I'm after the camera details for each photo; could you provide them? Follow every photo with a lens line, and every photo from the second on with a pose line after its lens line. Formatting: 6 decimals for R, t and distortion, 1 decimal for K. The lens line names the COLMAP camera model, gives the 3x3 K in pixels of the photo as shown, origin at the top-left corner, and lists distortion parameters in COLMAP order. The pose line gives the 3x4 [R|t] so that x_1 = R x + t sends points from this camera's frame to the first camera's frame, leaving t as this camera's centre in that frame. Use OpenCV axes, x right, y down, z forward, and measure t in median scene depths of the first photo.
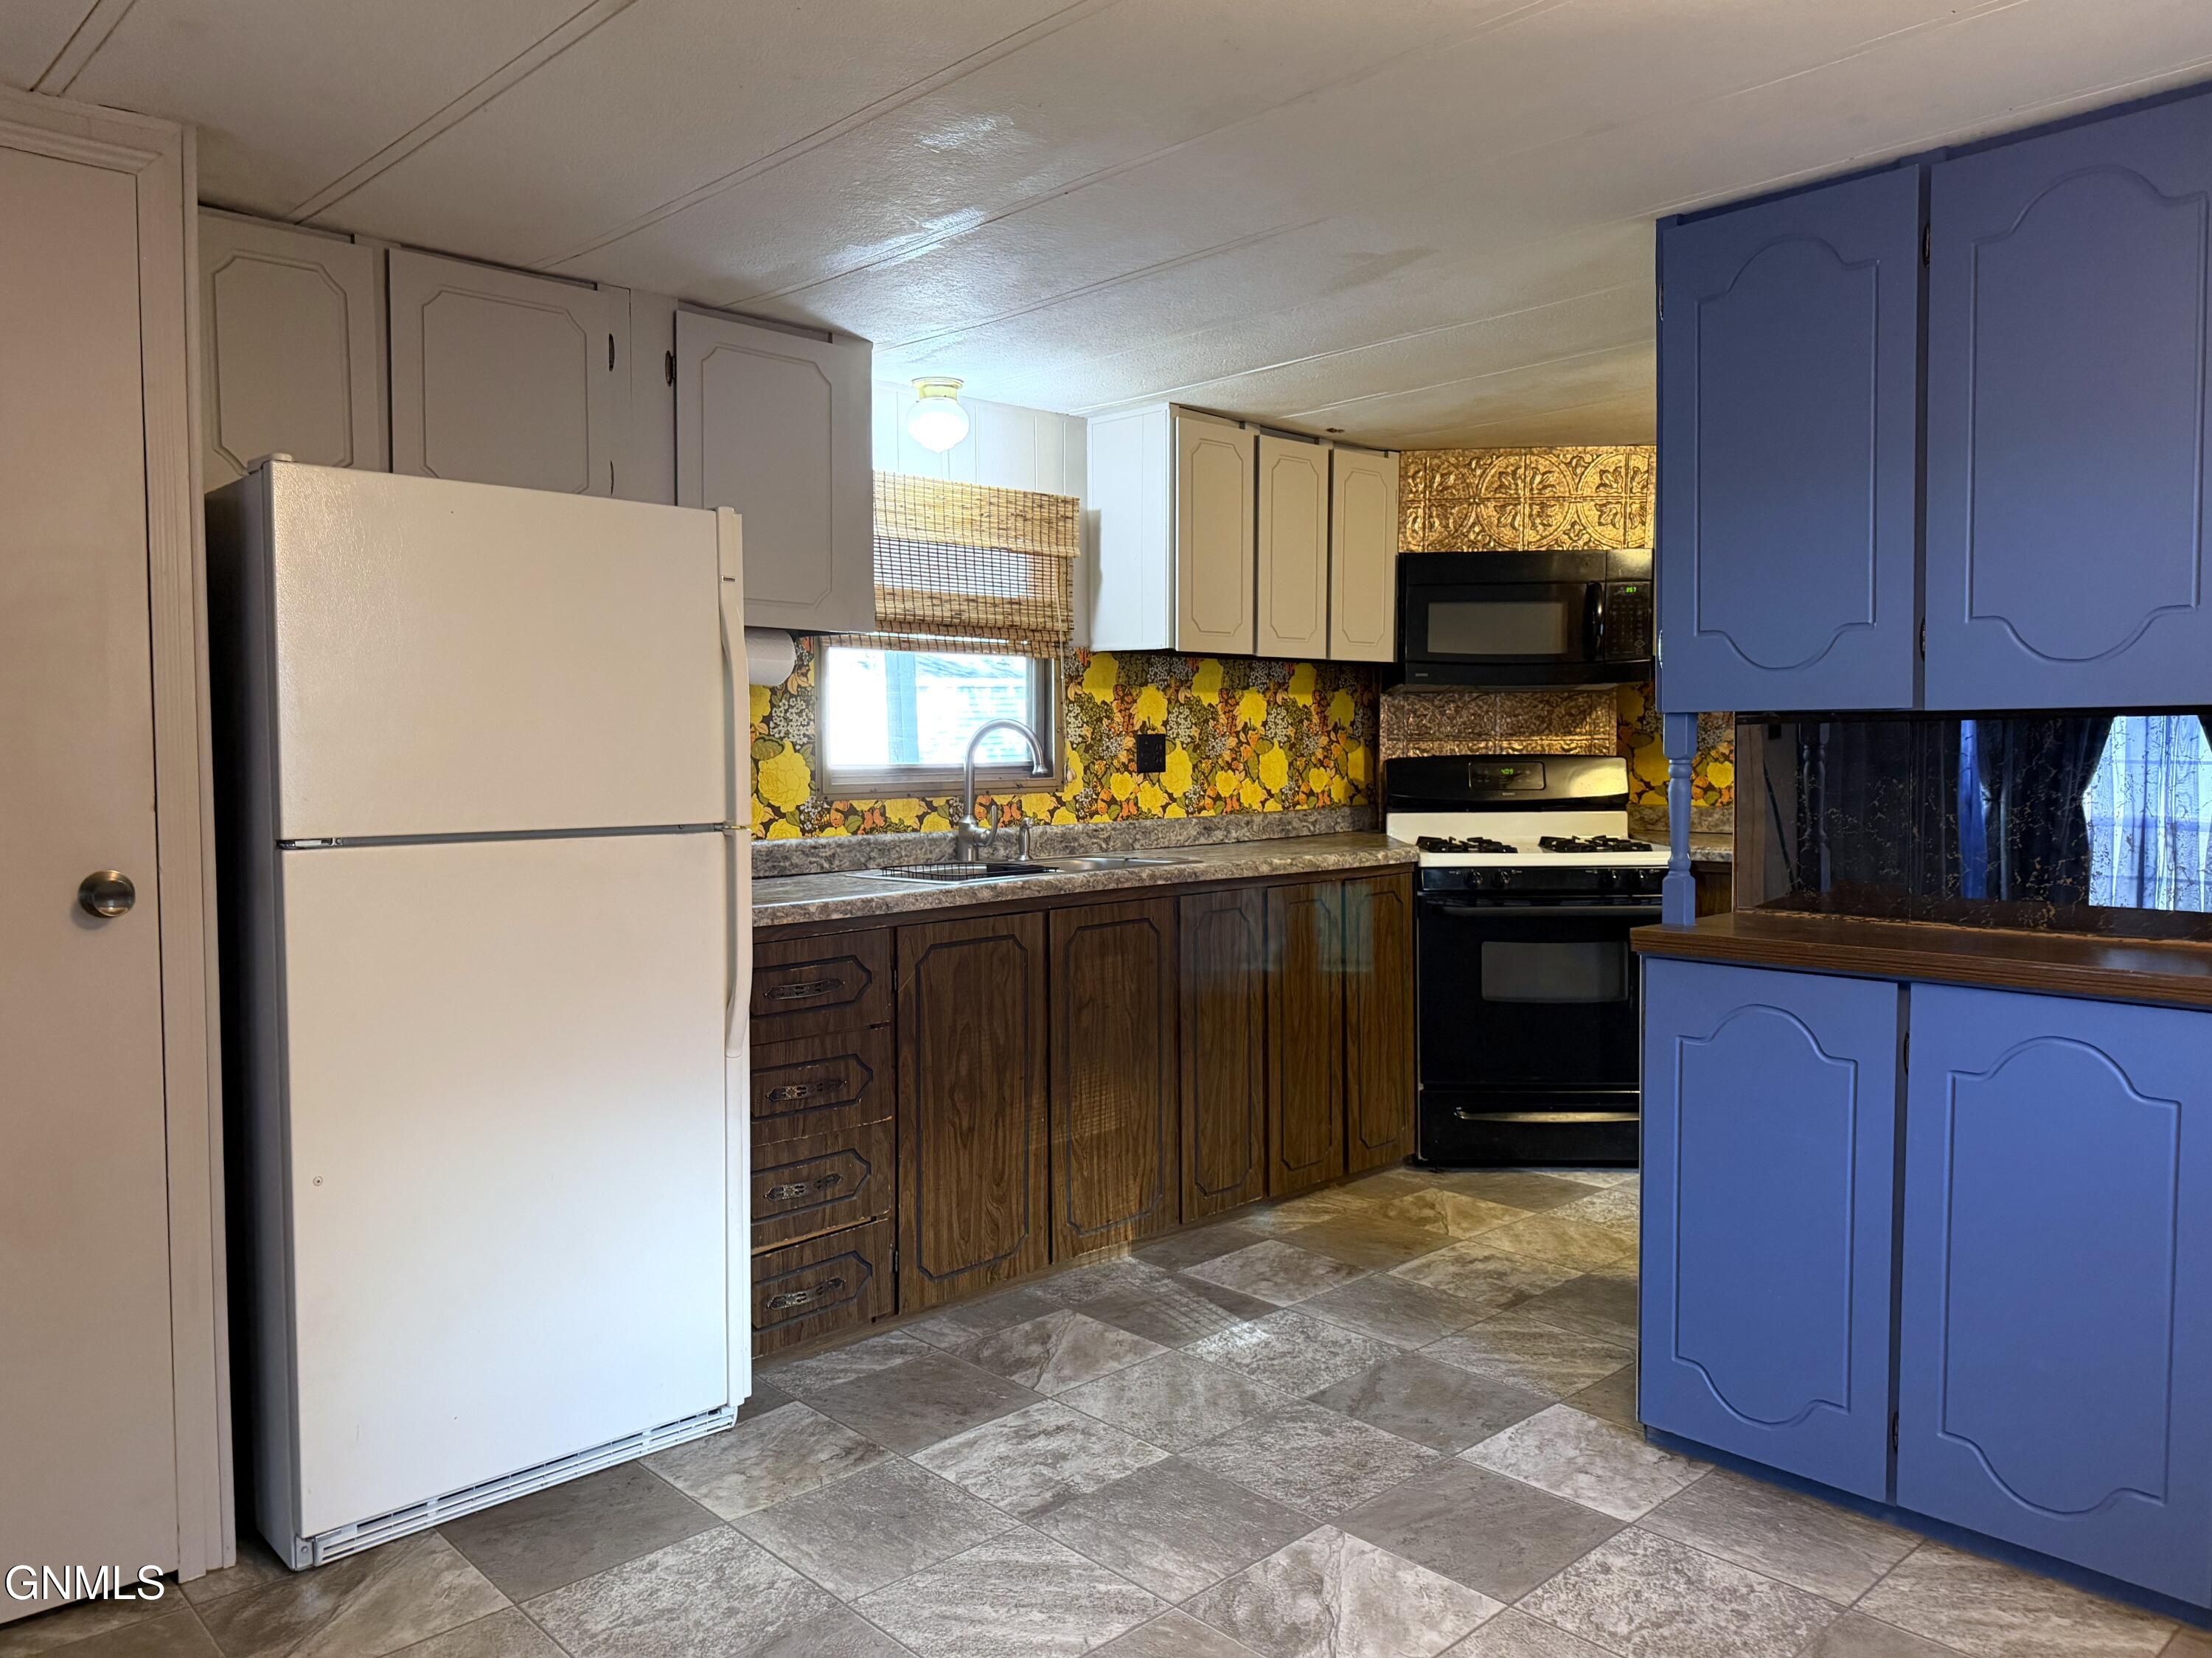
lens RADIAL K [[1568.7, 0, 1099.6], [0, 1568.7, 832.5], [0, 0, 1]] dist [0.044226, -0.052000]
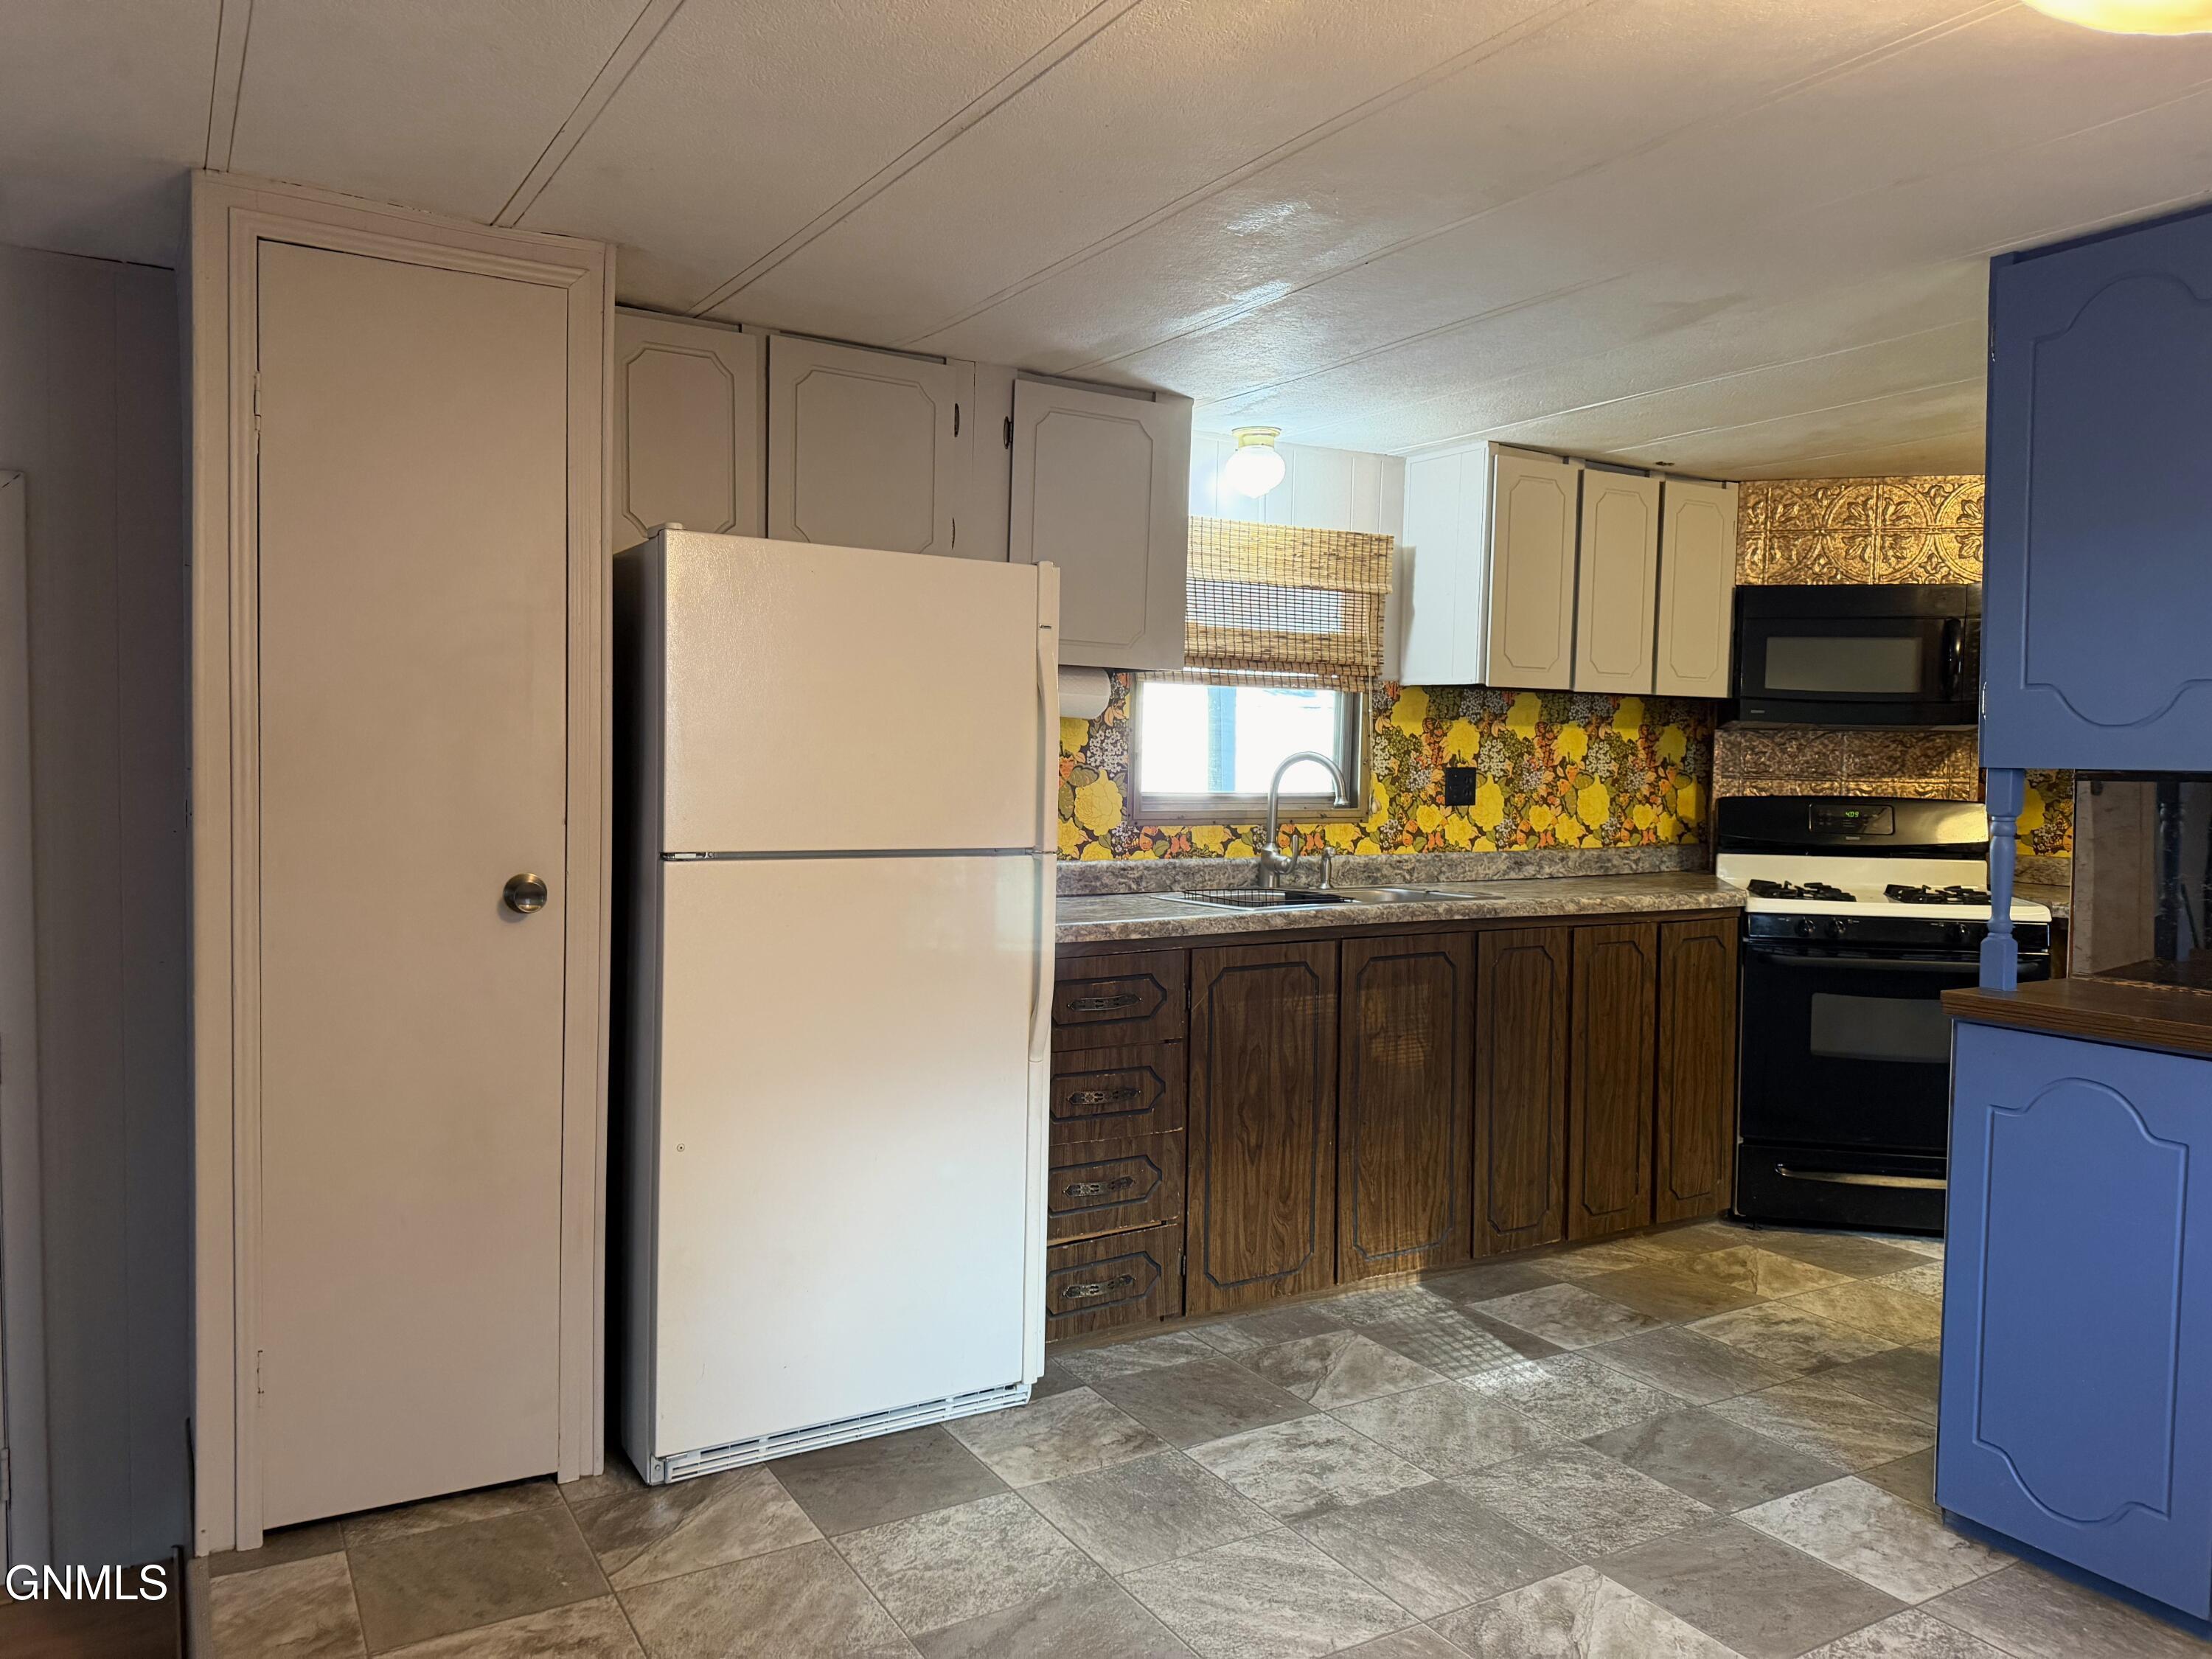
lens RADIAL K [[1568.6, 0, 1103.9], [0, 1568.6, 825.2], [0, 0, 1]] dist [0.041217, -0.047085]
pose [[0.976457, 0.032879, -0.213194, 0.033811], [-0.035905, 0.999302, -0.010337, -0.009637], [0.212705, 0.017748, 0.976955, -0.046227]]
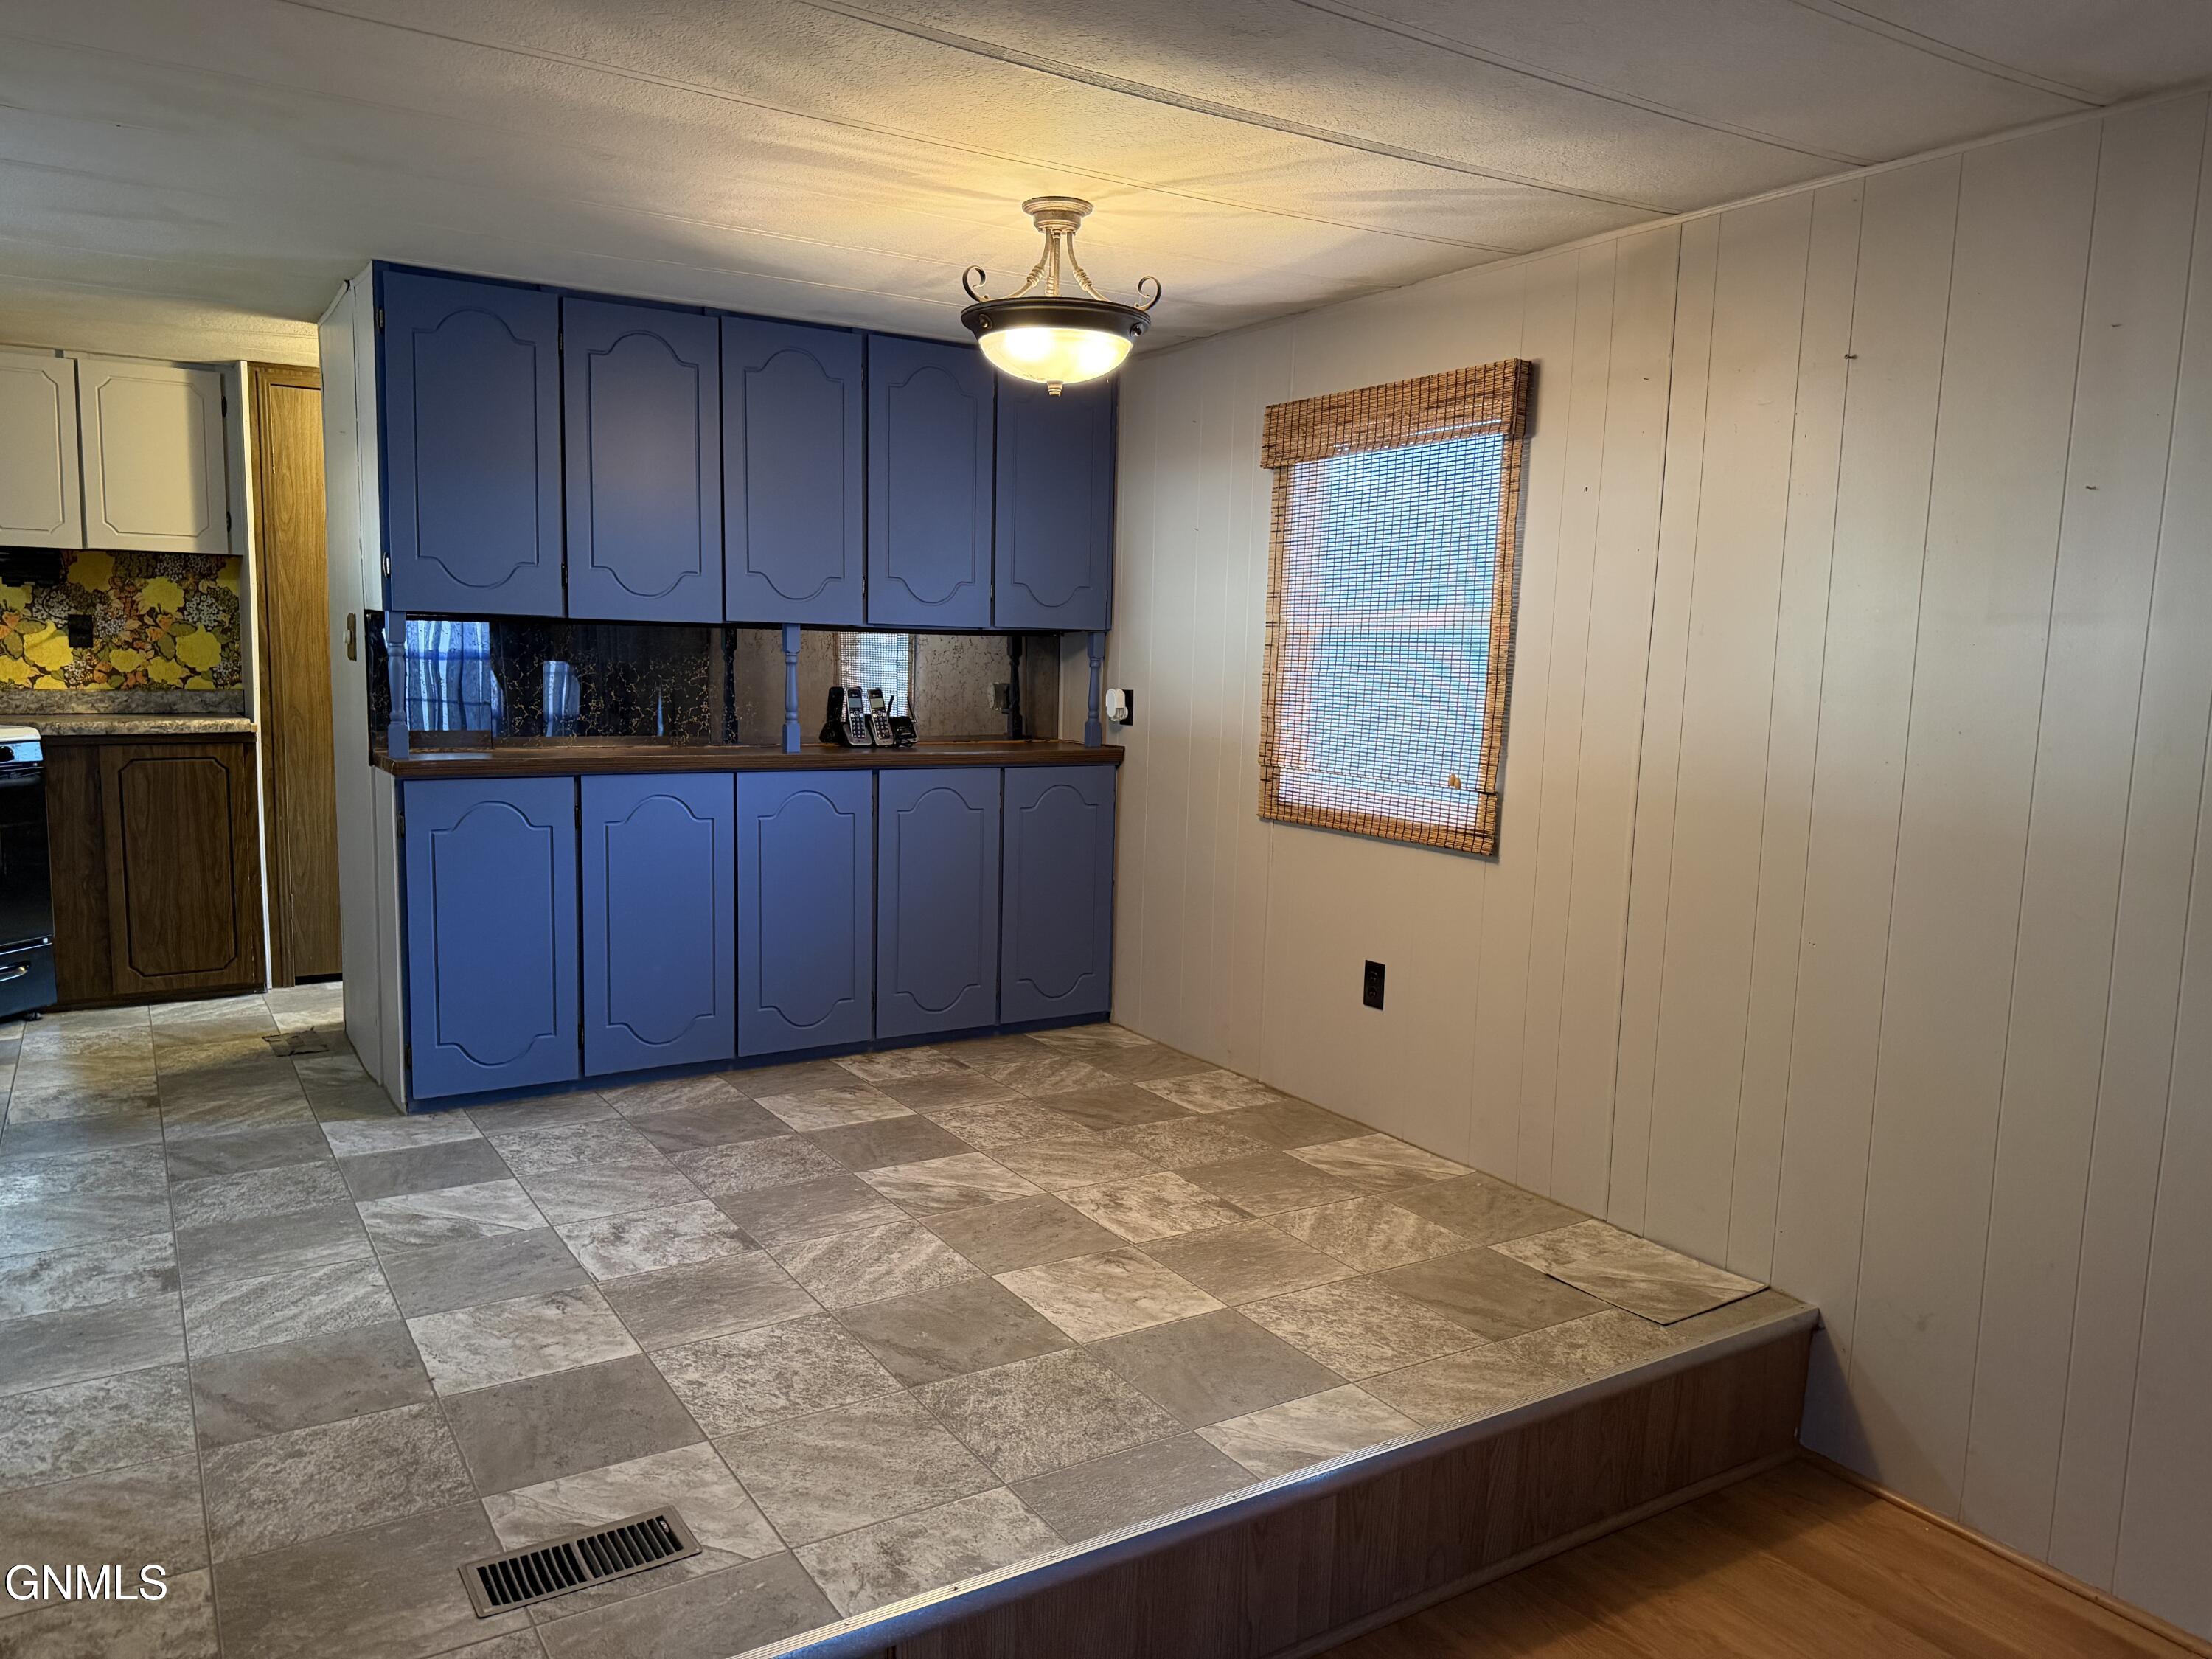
lens RADIAL K [[1532.1, 0, 1087.7], [0, 1532.1, 838.0], [0, 0, 1]] dist [0.128117, -0.161403]
pose [[0.197330, -0.100845, 0.975137, -0.800084], [0.035652, 0.994775, 0.095661, 0.013958], [-0.979689, 0.015889, 0.199894, 0.083115]]
